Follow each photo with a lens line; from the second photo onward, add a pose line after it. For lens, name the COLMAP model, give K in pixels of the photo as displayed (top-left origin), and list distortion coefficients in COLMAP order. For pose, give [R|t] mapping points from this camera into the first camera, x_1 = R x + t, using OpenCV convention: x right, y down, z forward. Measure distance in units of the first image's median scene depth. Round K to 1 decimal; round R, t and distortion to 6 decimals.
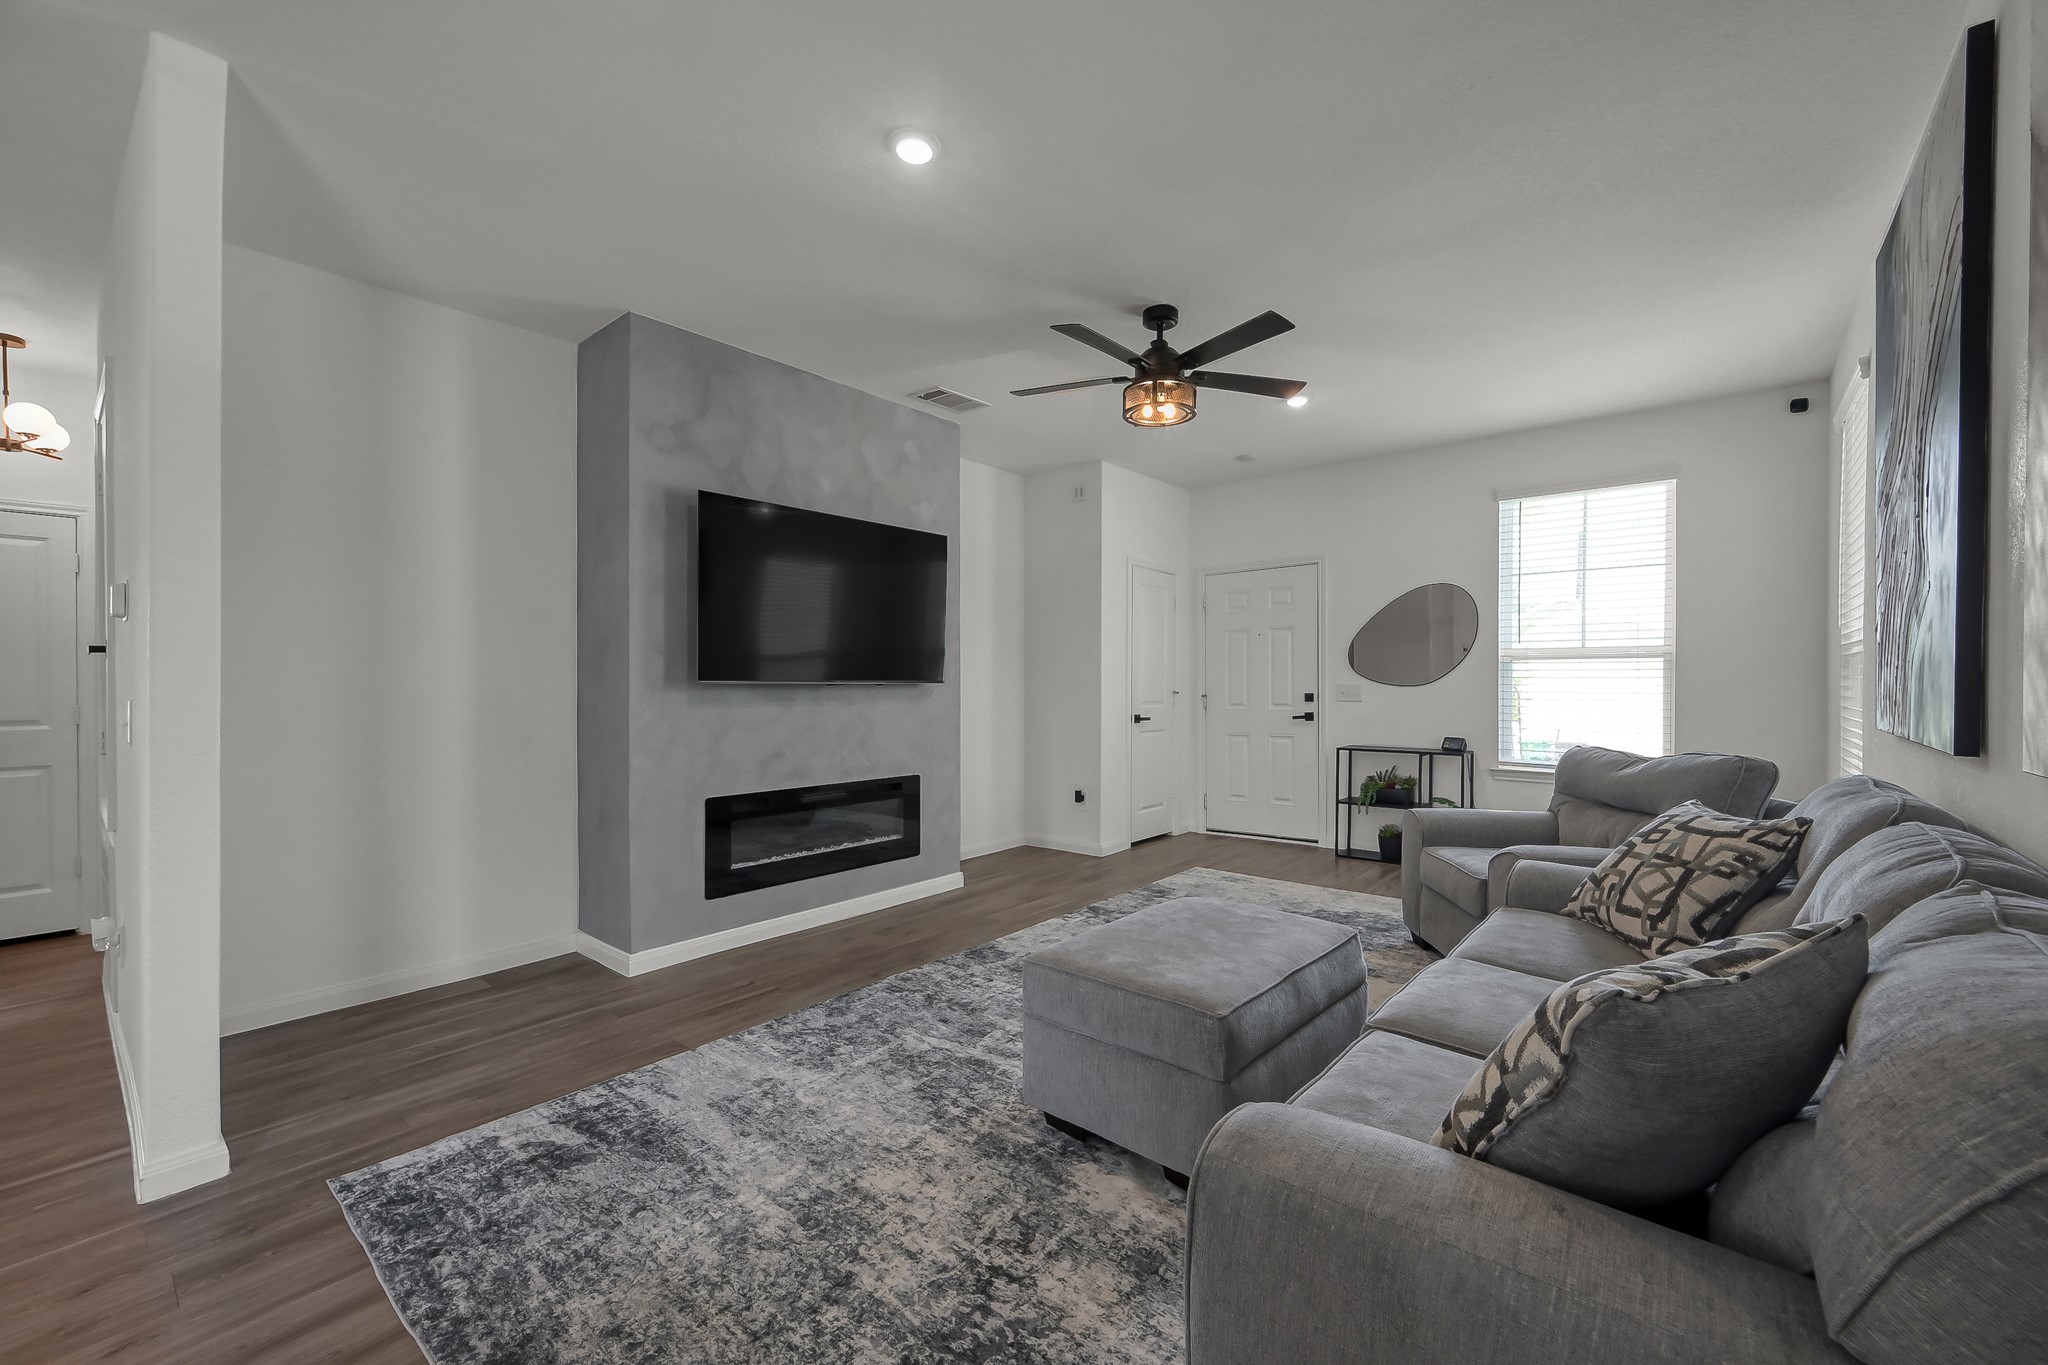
lens RADIAL K [[818.1, 0, 1026.1], [0, 818.1, 691.3], [0, 0, 1]] dist [-0.007414, -0.000173]
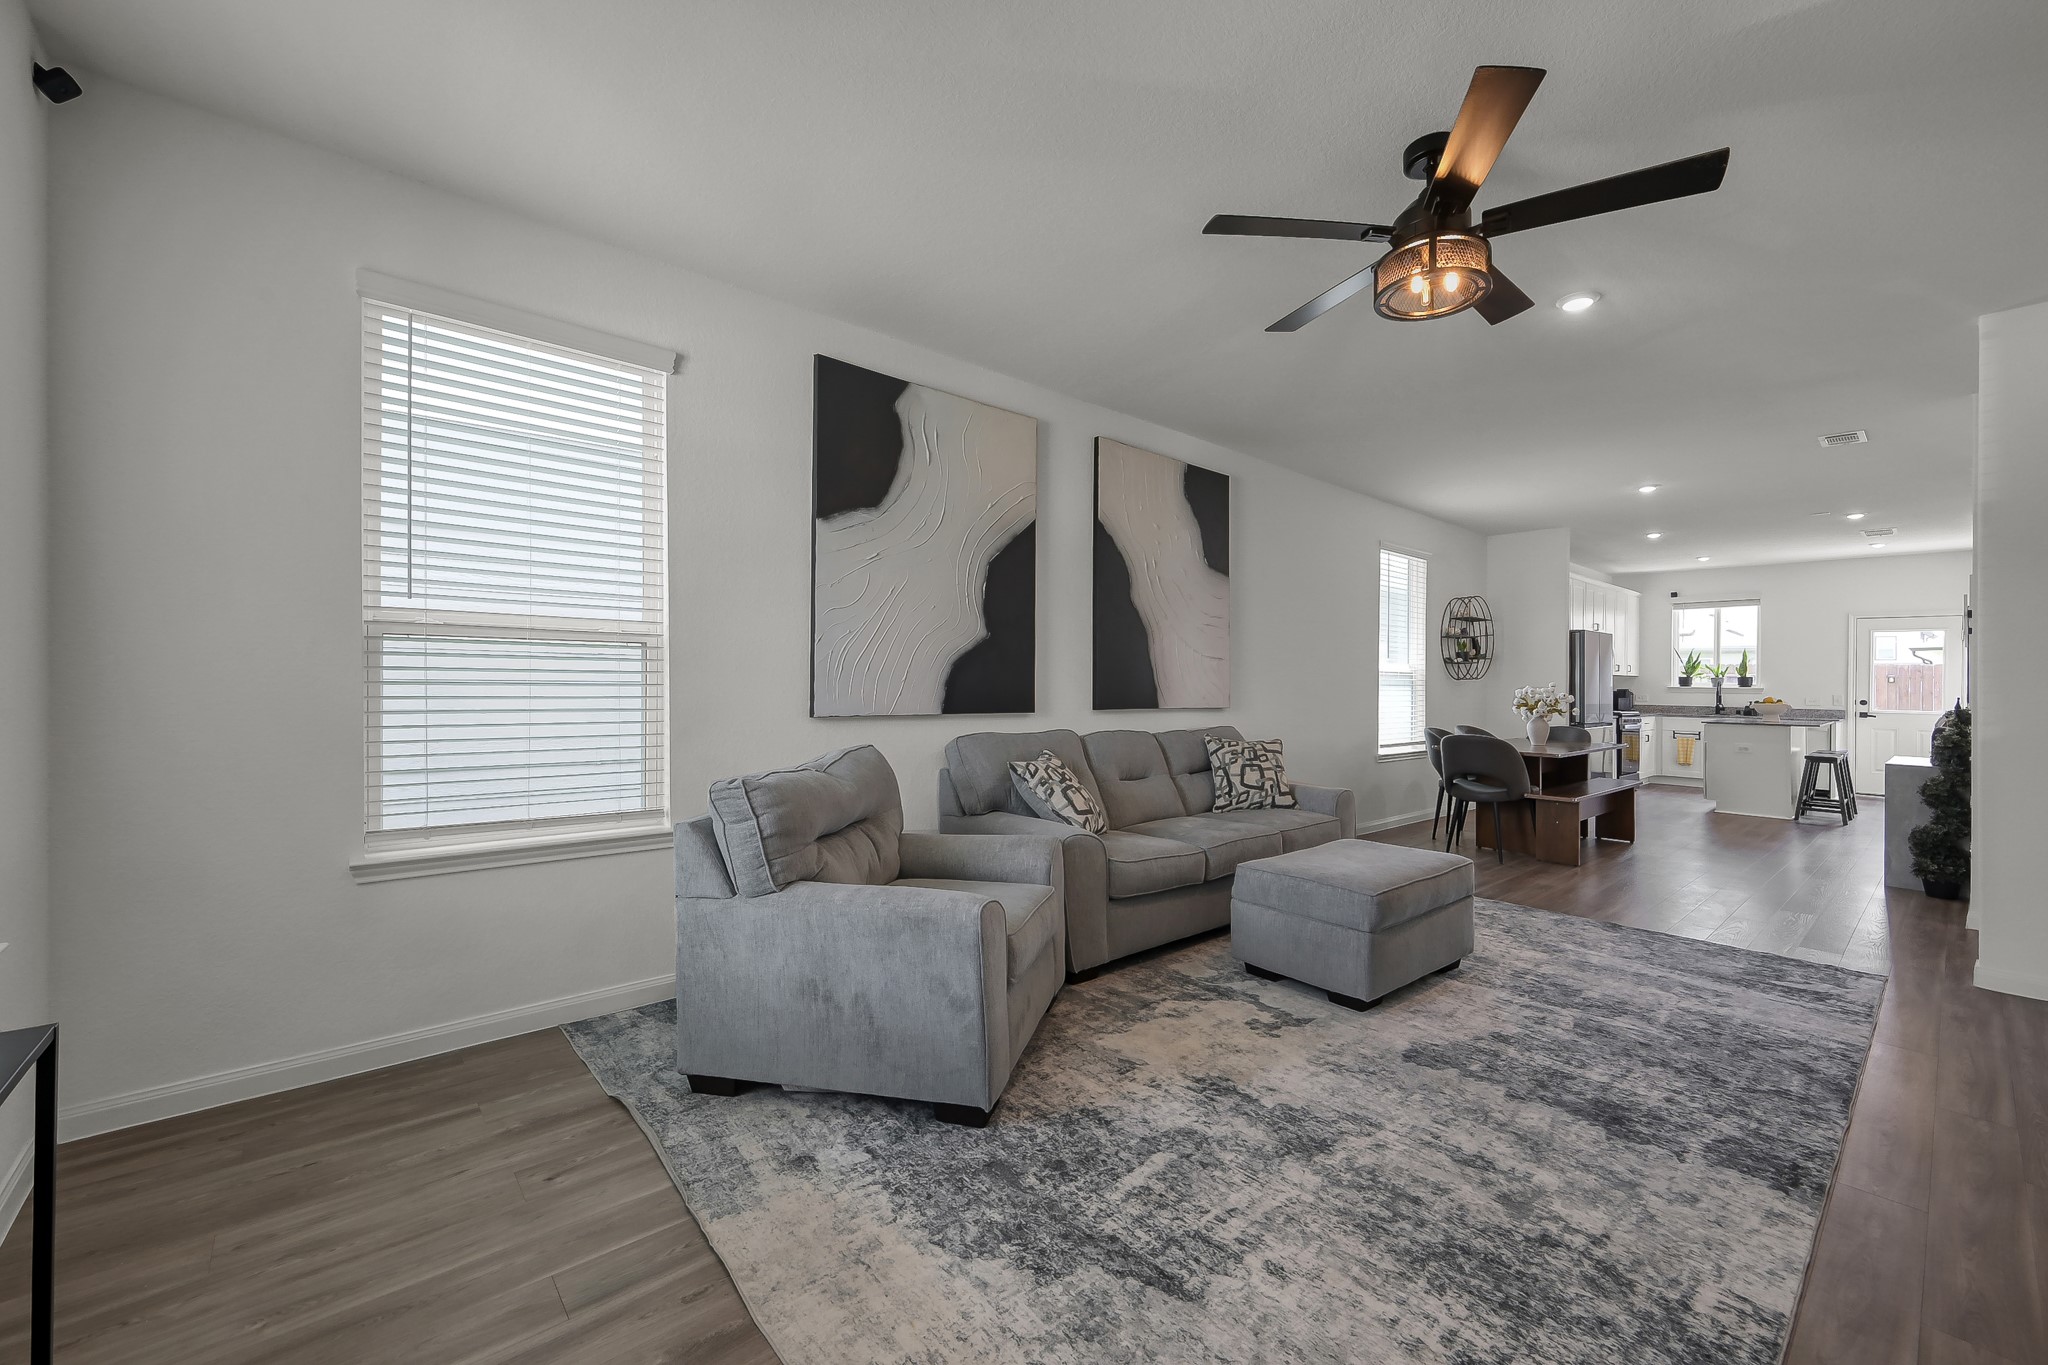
lens RADIAL K [[821.1, 0, 1040.4], [0, 821.1, 680.6], [0, 0, 1]] dist [0.000787, 0.003230]
pose [[-0.990639, -0.004733, 0.136427, 0.392389], [-0.003714, 0.999963, 0.007728, -0.017545], [-0.136458, 0.007149, -0.990620, 1.728268]]
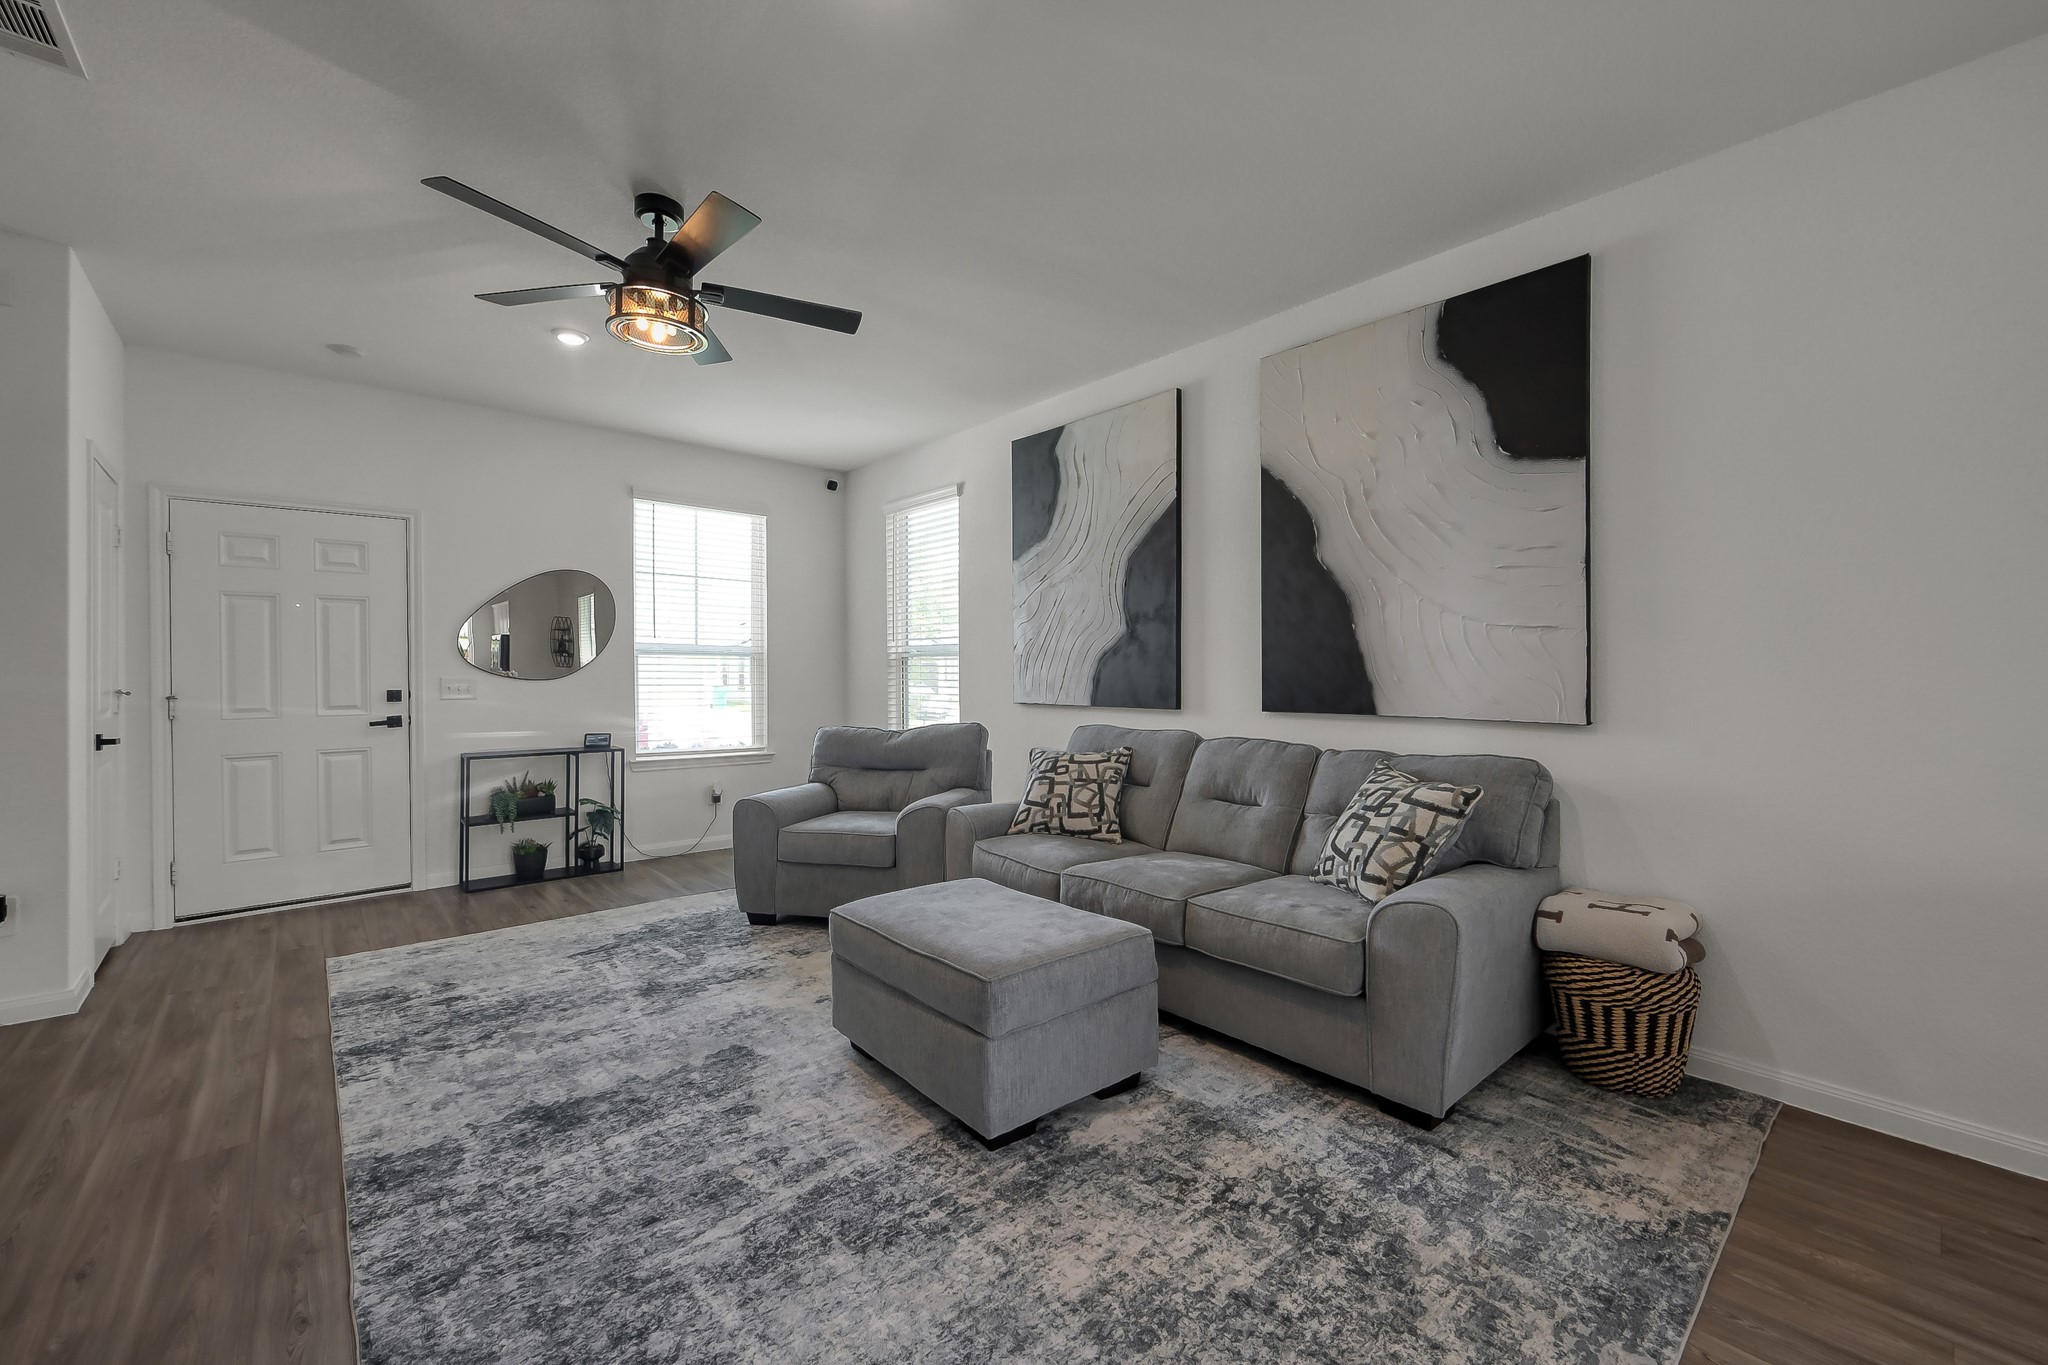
lens RADIAL K [[829.8, 0, 1063.1], [0, 829.8, 680.6], [0, 0, 1]] dist [0.000892, -0.000378]
pose [[0.120922, -0.002344, 0.992659, -0.582471], [0.009635, 0.999953, 0.001188, -0.002776], [-0.992615, 0.009420, 0.120939, 0.519963]]
